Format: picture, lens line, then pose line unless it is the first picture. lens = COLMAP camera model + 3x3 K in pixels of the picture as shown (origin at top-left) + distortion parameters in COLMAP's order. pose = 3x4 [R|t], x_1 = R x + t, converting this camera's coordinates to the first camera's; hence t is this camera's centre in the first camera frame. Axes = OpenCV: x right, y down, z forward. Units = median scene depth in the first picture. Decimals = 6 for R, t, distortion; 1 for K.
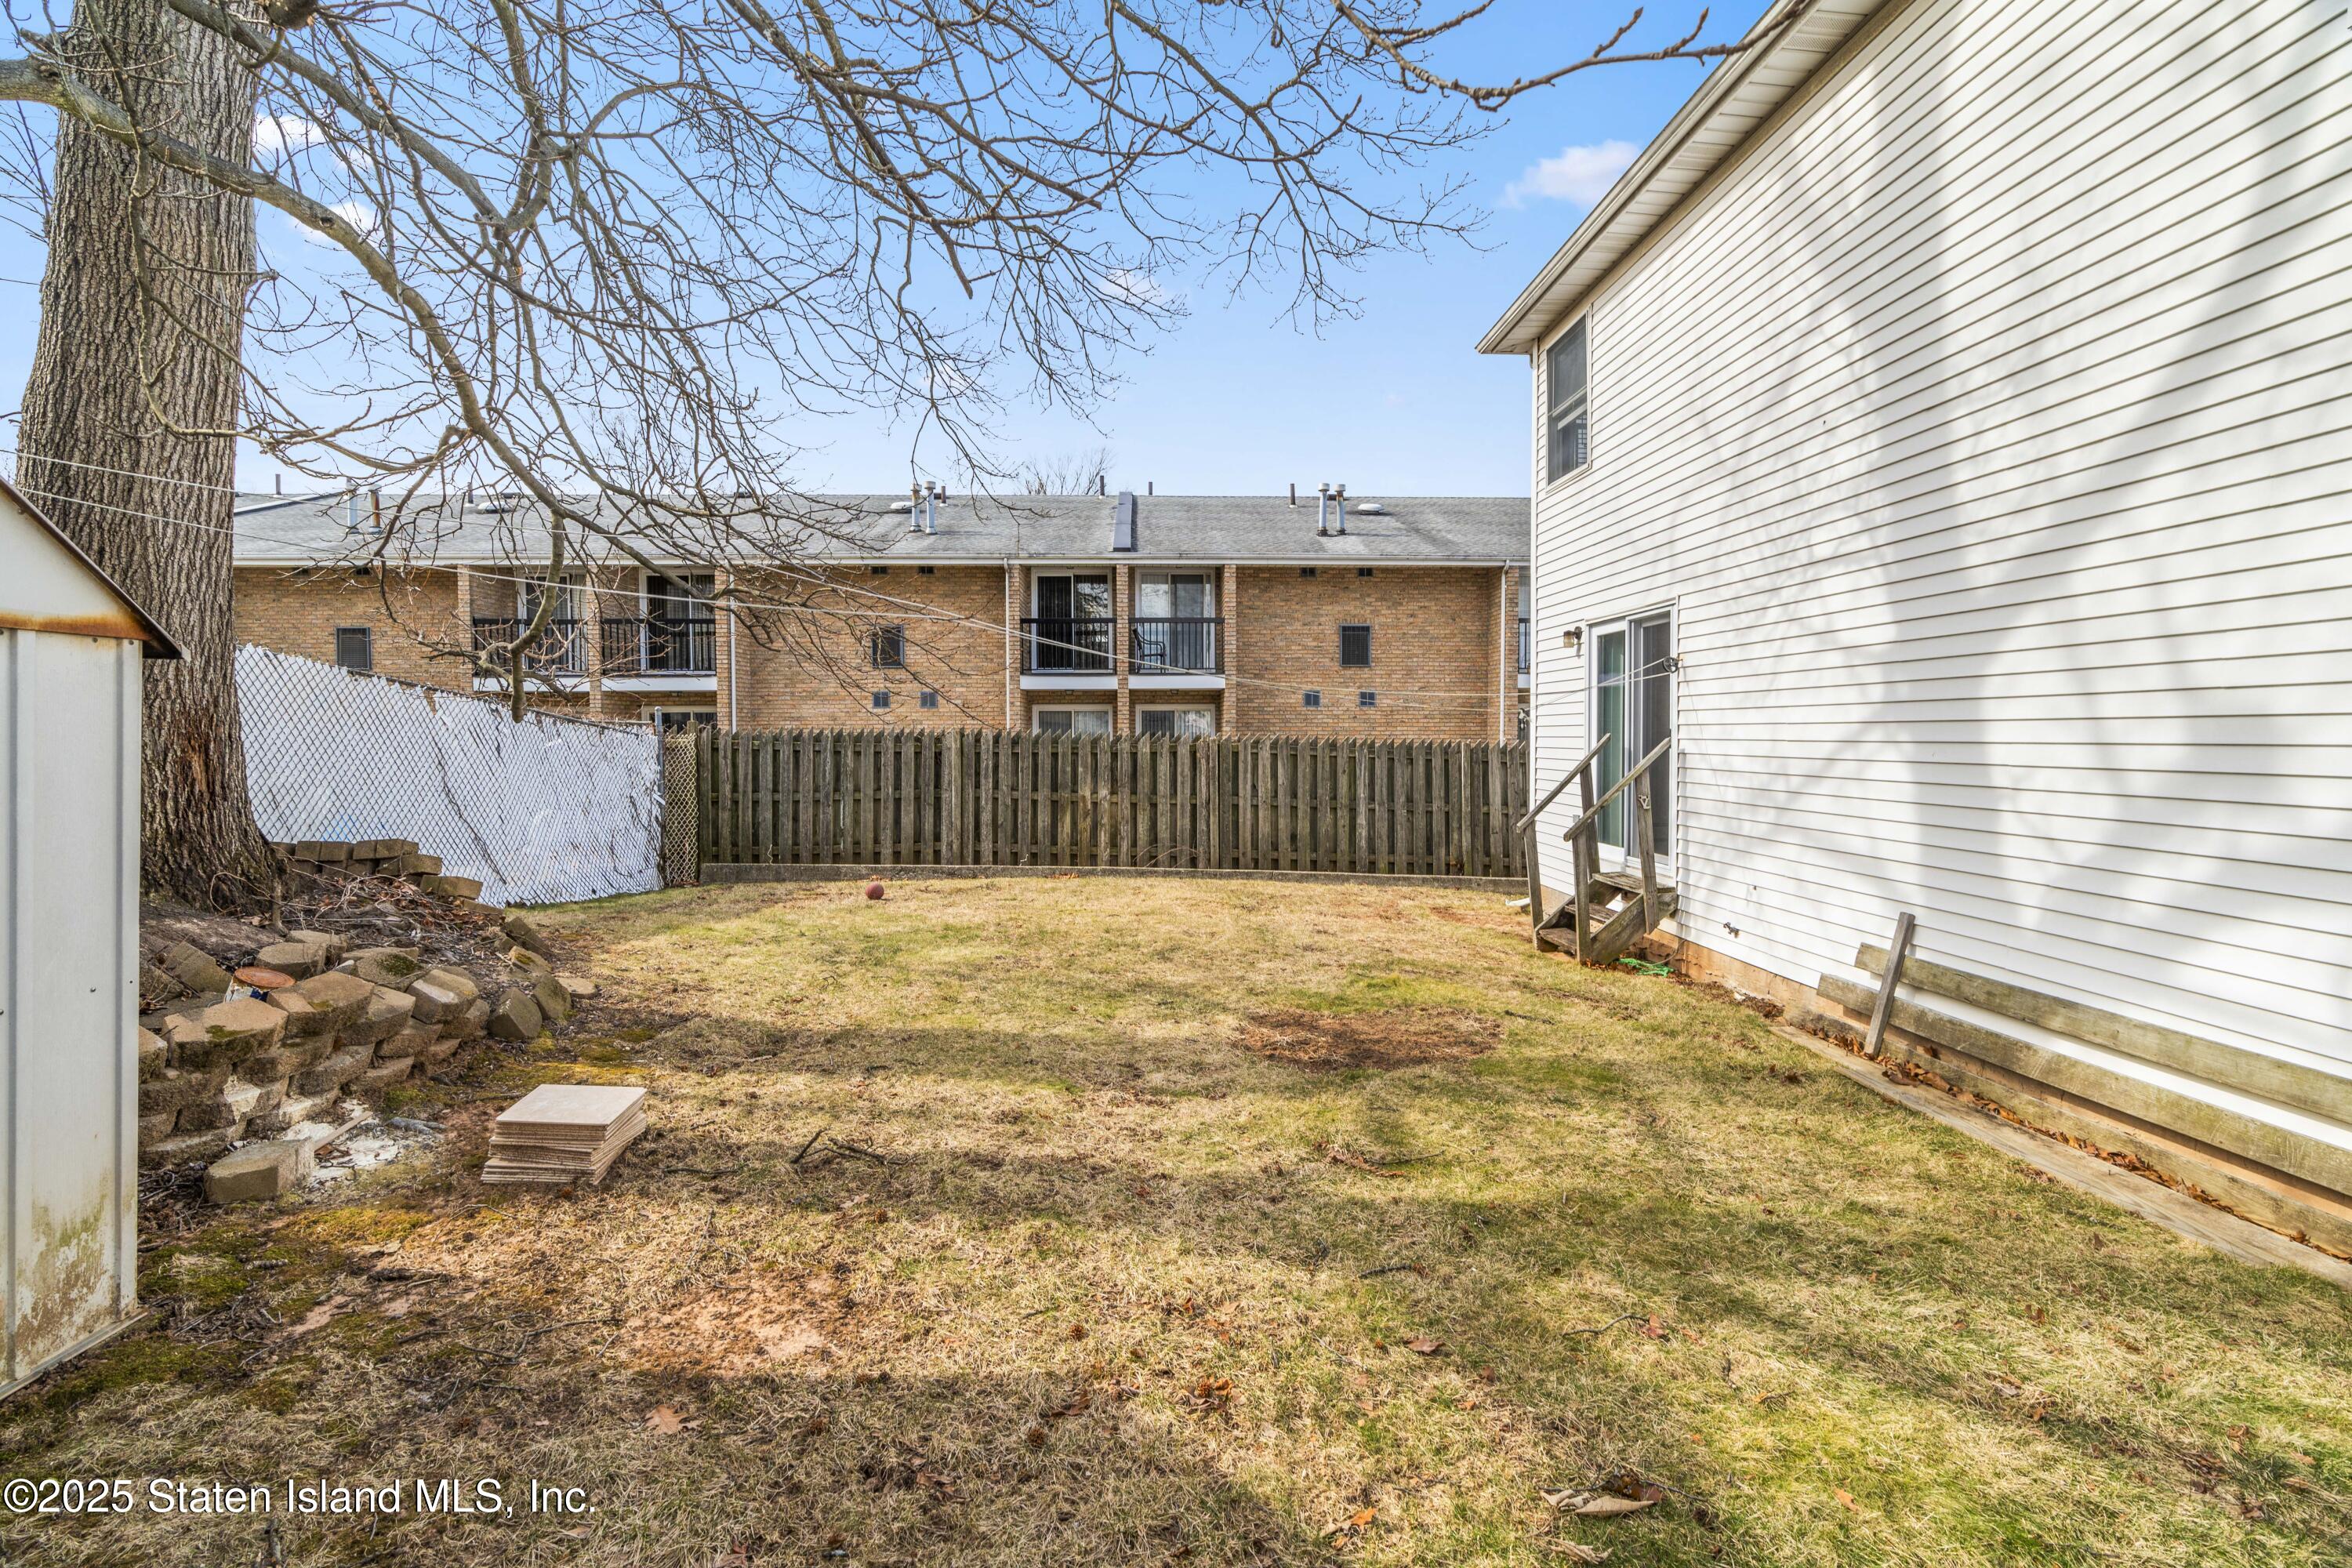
lens RADIAL K [[1054.6, 0, 1175.3], [0, 1054.6, 776.2], [0, 0, 1]] dist [-0.005885, 0.000671]
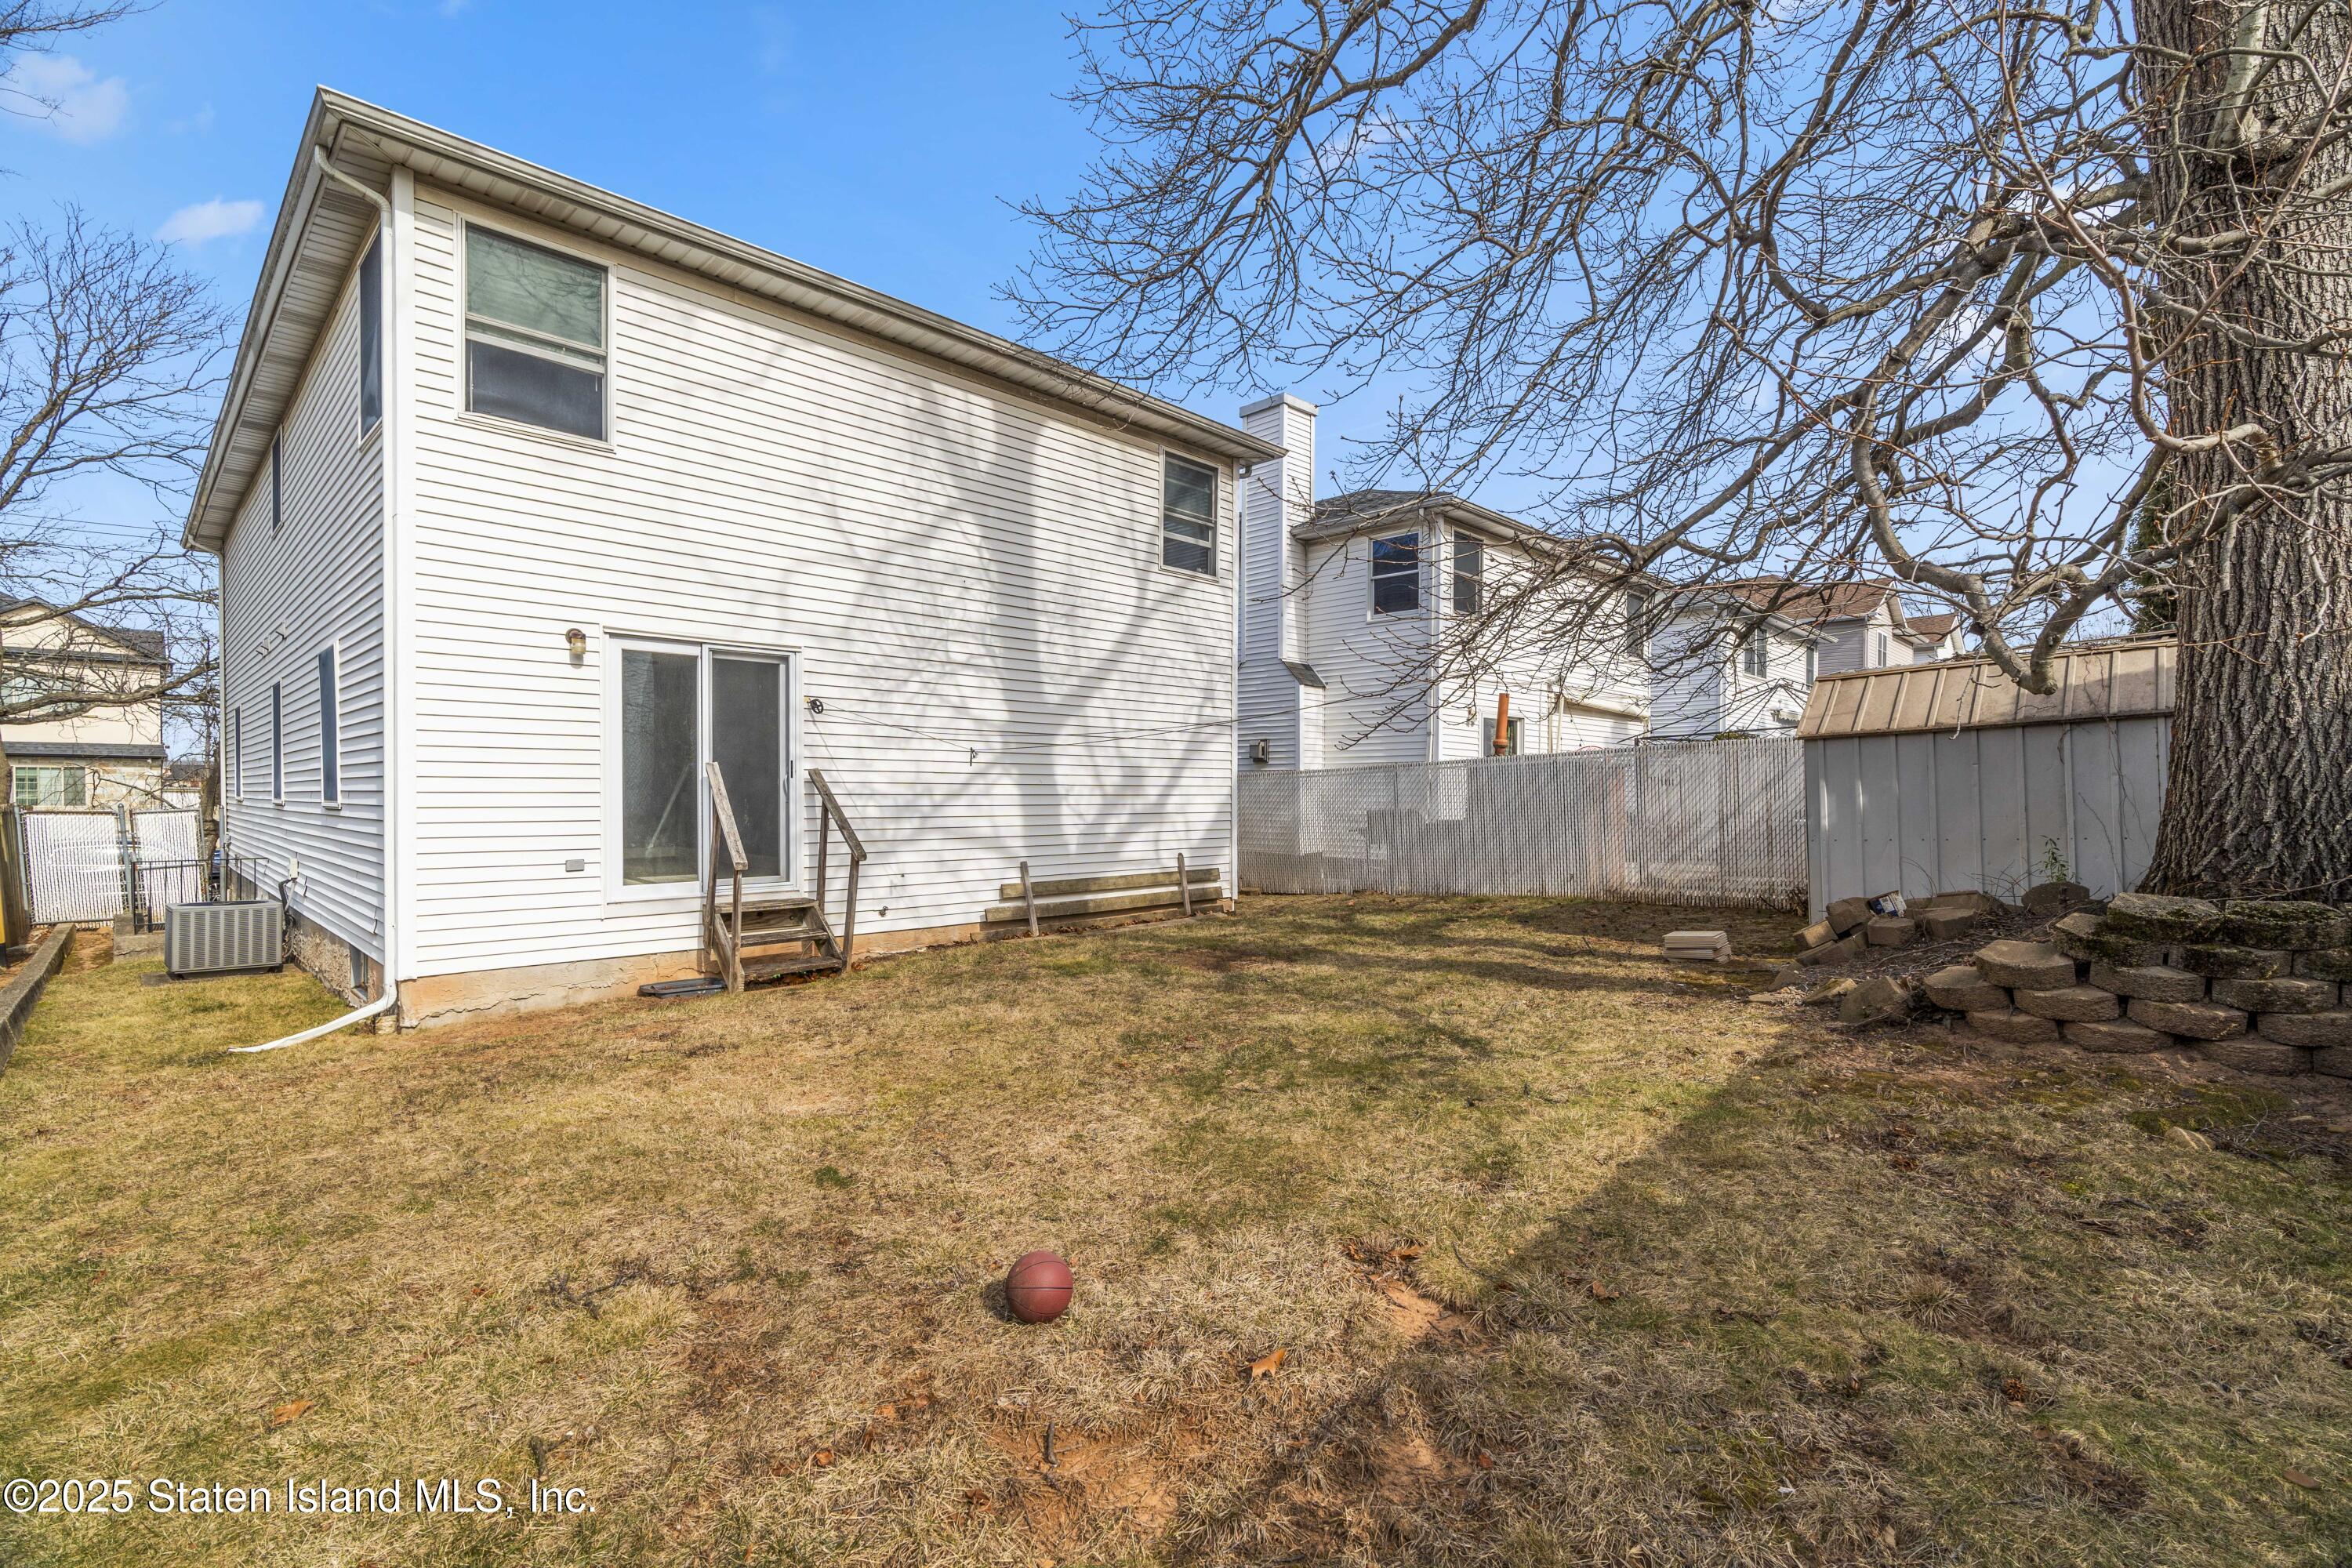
lens RADIAL K [[1054.6, 0, 1174.6], [0, 1054.6, 783.4], [0, 0, 1]] dist [-0.005885, 0.000671]
pose [[-0.684908, -0.000877, 0.728629, -0.268140], [0.022030, 0.999517, 0.021910, -0.014981], [-0.728297, 0.031058, -0.684558, 0.617941]]
